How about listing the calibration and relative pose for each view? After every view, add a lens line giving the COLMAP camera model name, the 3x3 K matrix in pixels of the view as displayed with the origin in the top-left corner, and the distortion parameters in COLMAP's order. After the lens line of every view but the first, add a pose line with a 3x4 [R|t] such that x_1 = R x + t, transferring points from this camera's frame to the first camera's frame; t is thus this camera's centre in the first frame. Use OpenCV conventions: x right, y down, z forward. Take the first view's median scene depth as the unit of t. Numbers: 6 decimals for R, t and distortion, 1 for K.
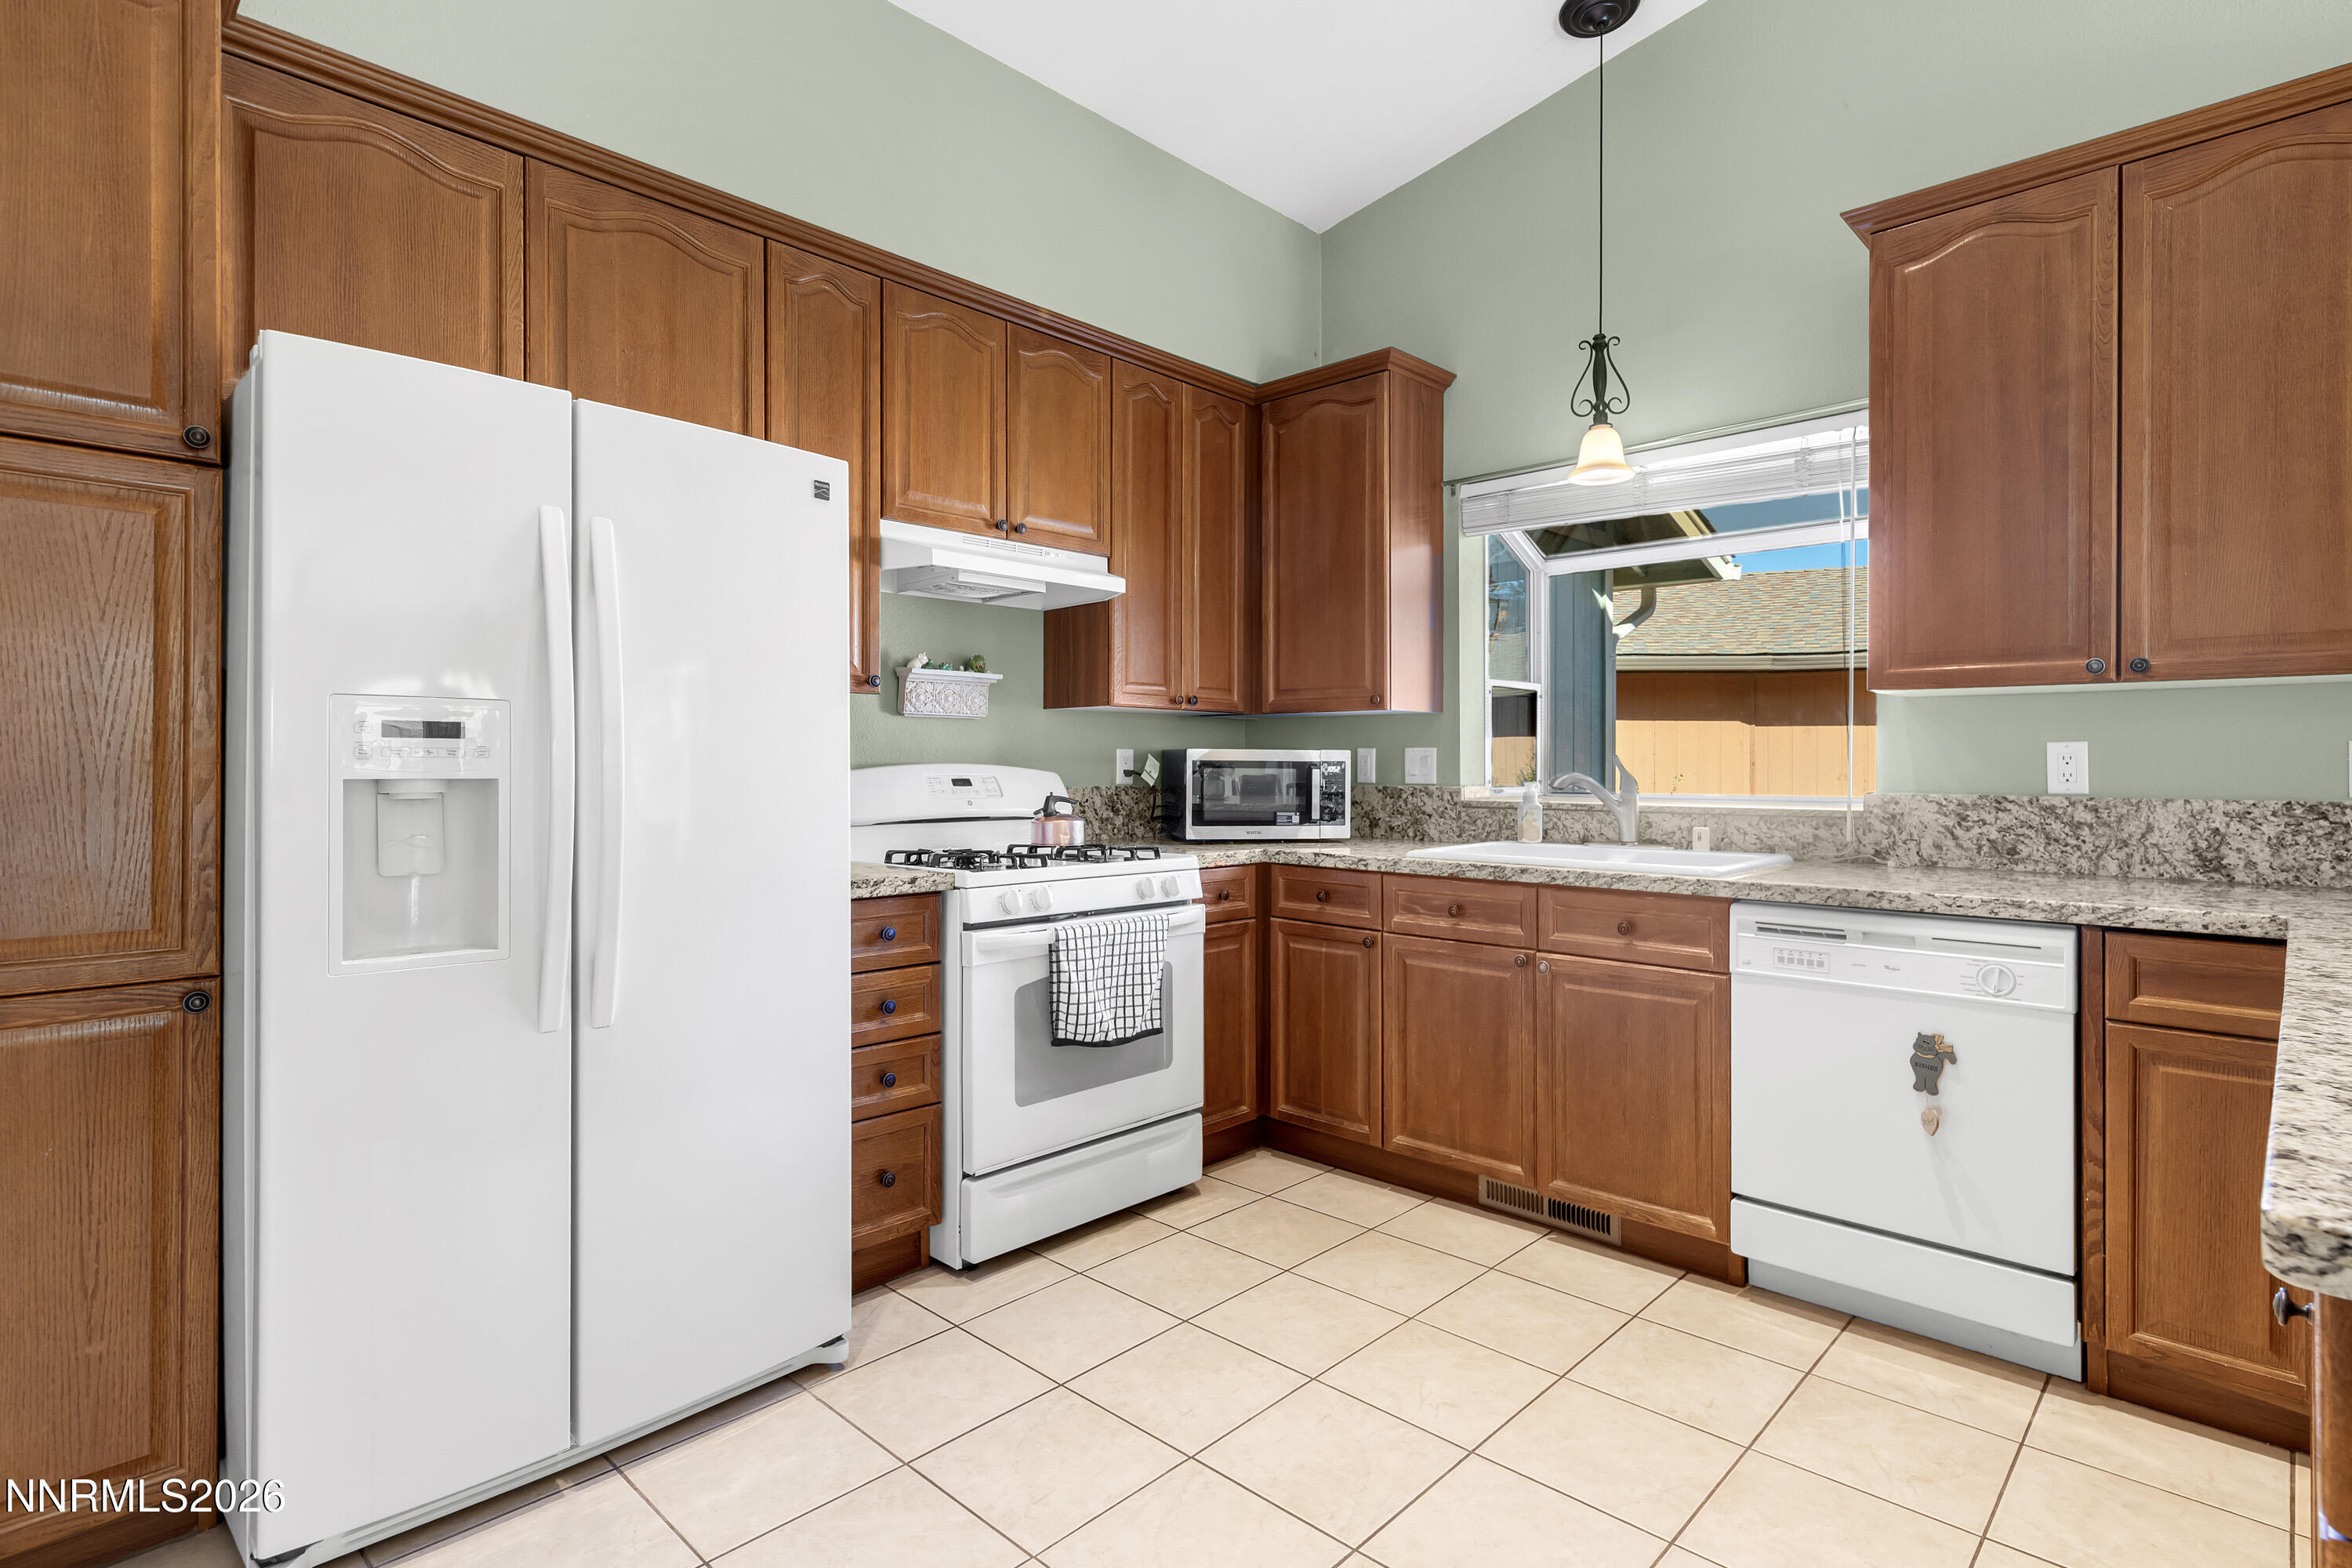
lens RADIAL K [[1172.2, 0, 1203.8], [0, 1172.2, 765.6], [0, 0, 1]] dist [0.010182, -0.001568]
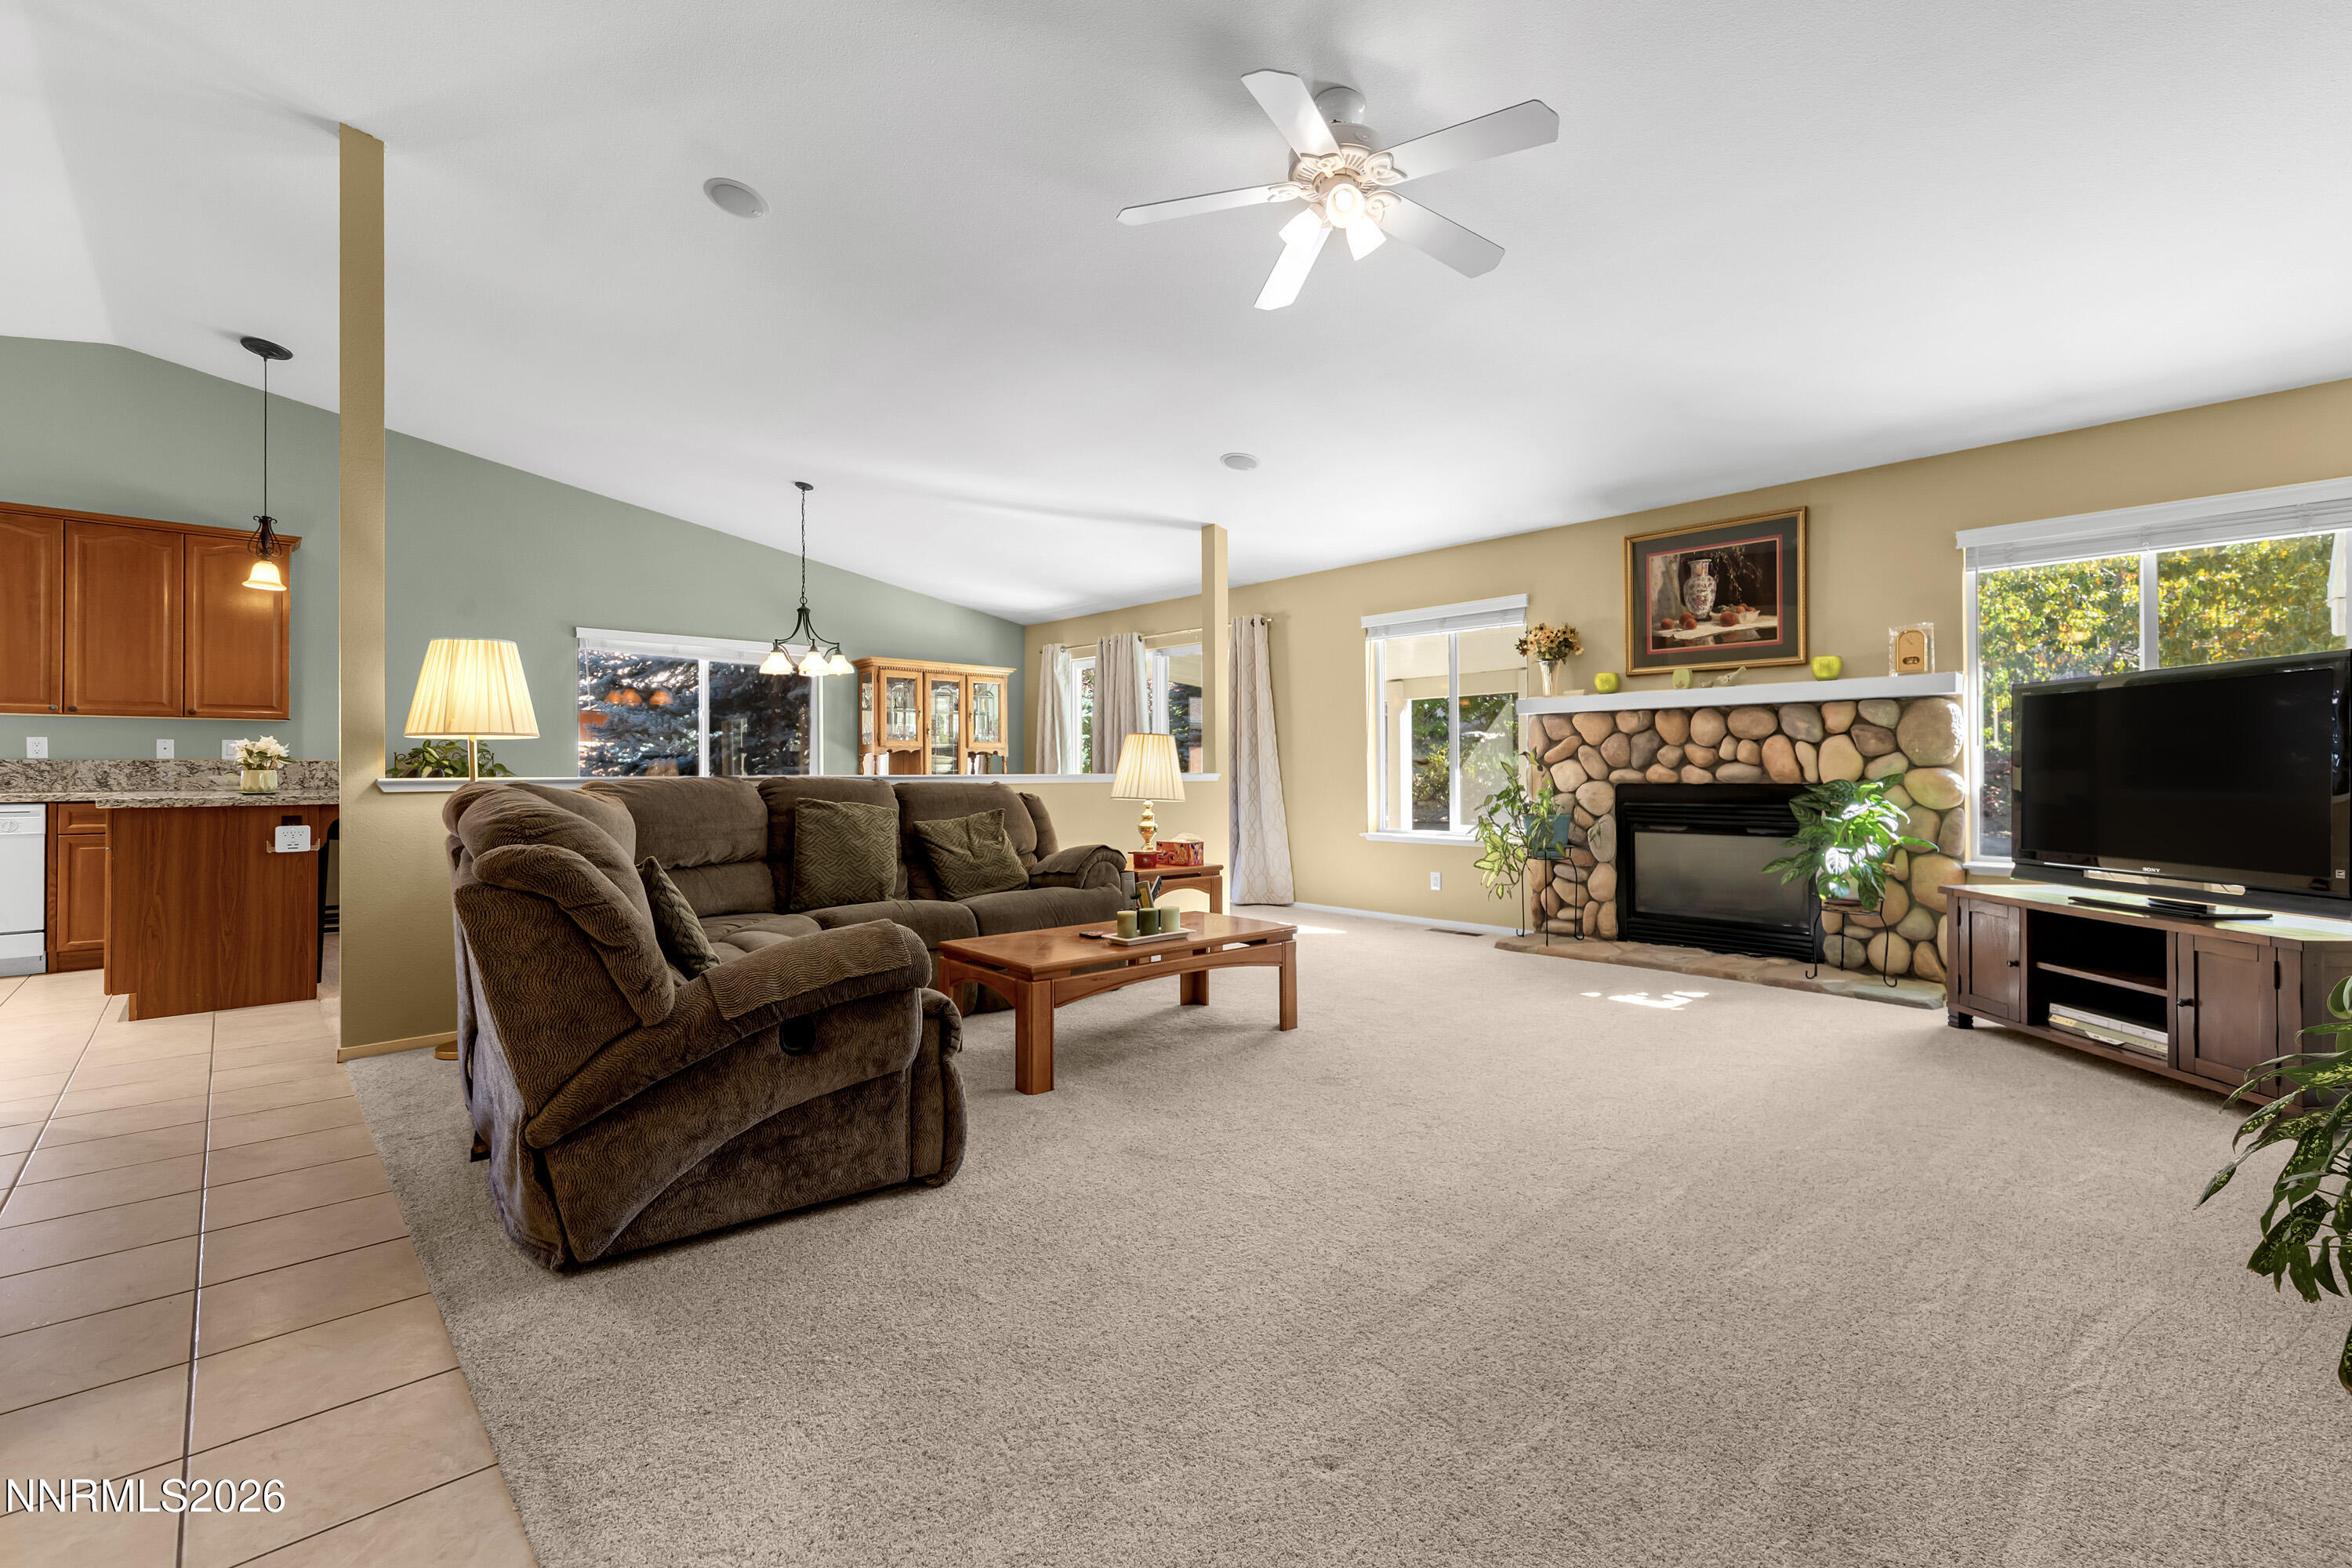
lens RADIAL K [[1009.9, 0, 1191.5], [0, 1009.9, 762.0], [0, 0, 1]] dist [0.010528, -0.002626]
pose [[0.064792, 0.006467, 0.997878, -1.092584], [0.003186, 0.999973, -0.006687, 0.048423], [-0.997894, 0.003612, 0.064770, -1.364505]]
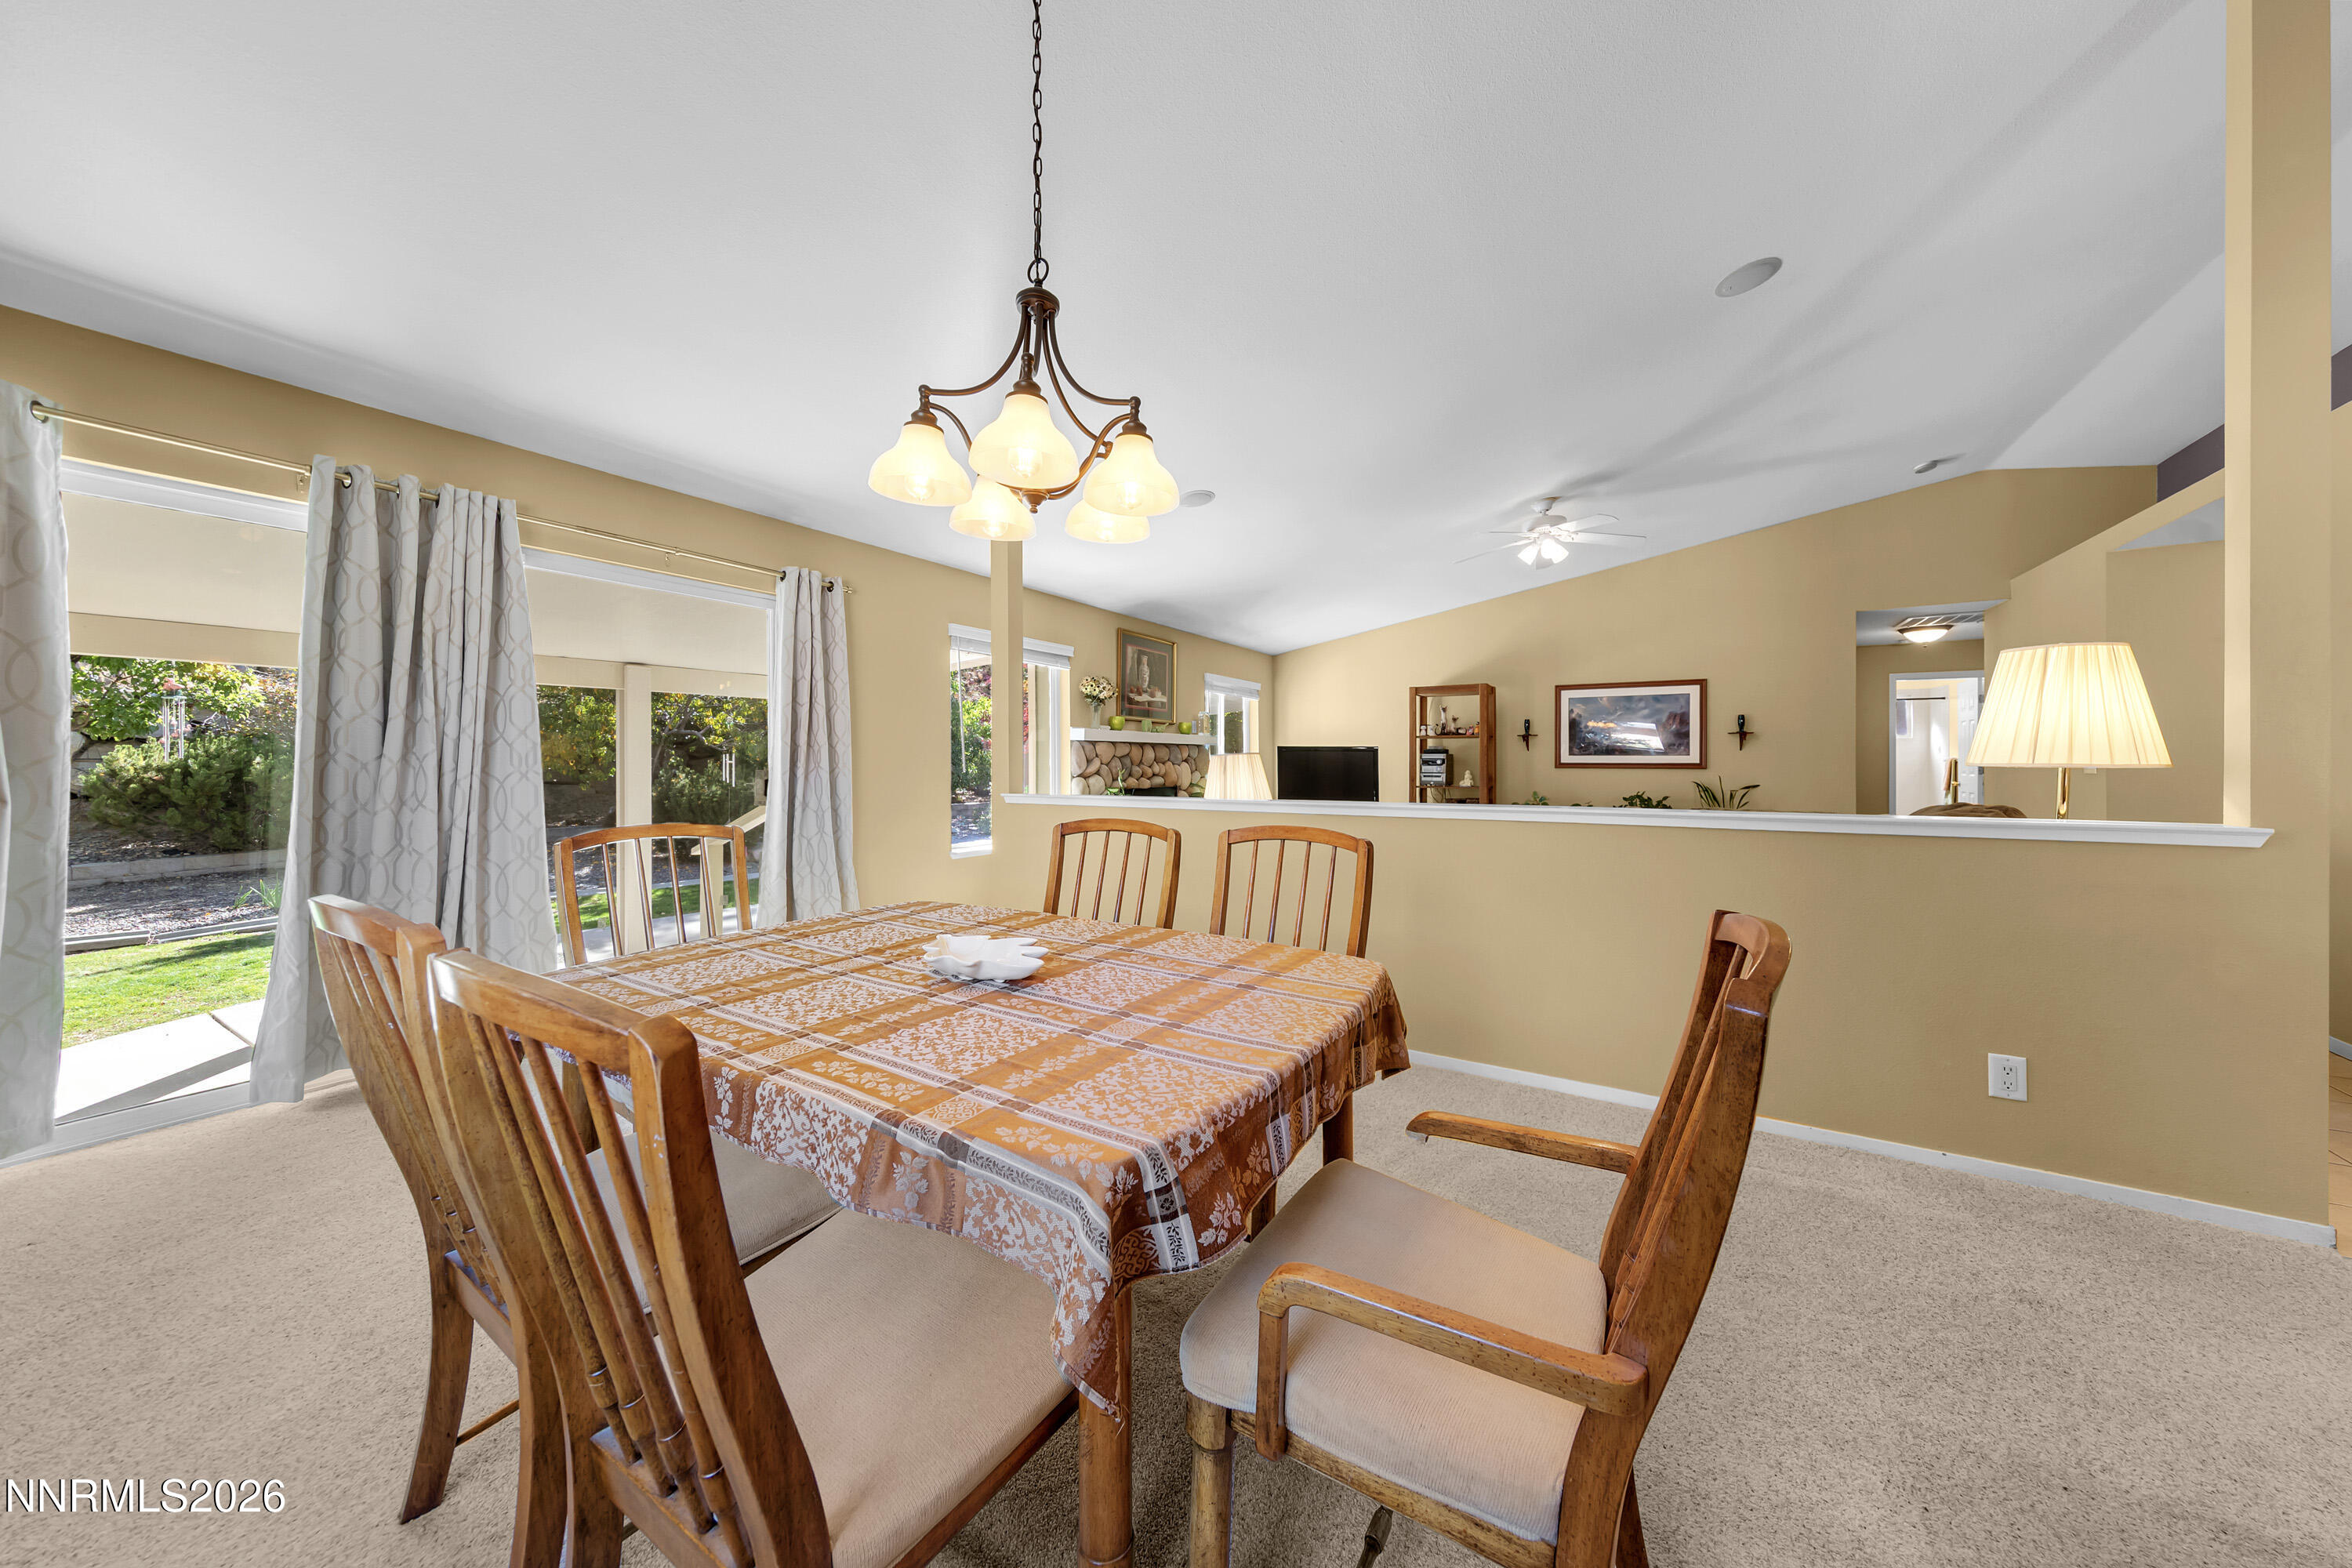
lens RADIAL K [[805.0, 0, 1189.0], [0, 805.0, 760.9], [0, 0, 1]] dist [0.007088, -0.000469]
pose [[-0.977117, -0.002479, -0.212686, 1.141526], [-0.001737, 0.999992, -0.003678, 0.004590], [0.212693, -0.003224, -0.977114, 0.230135]]
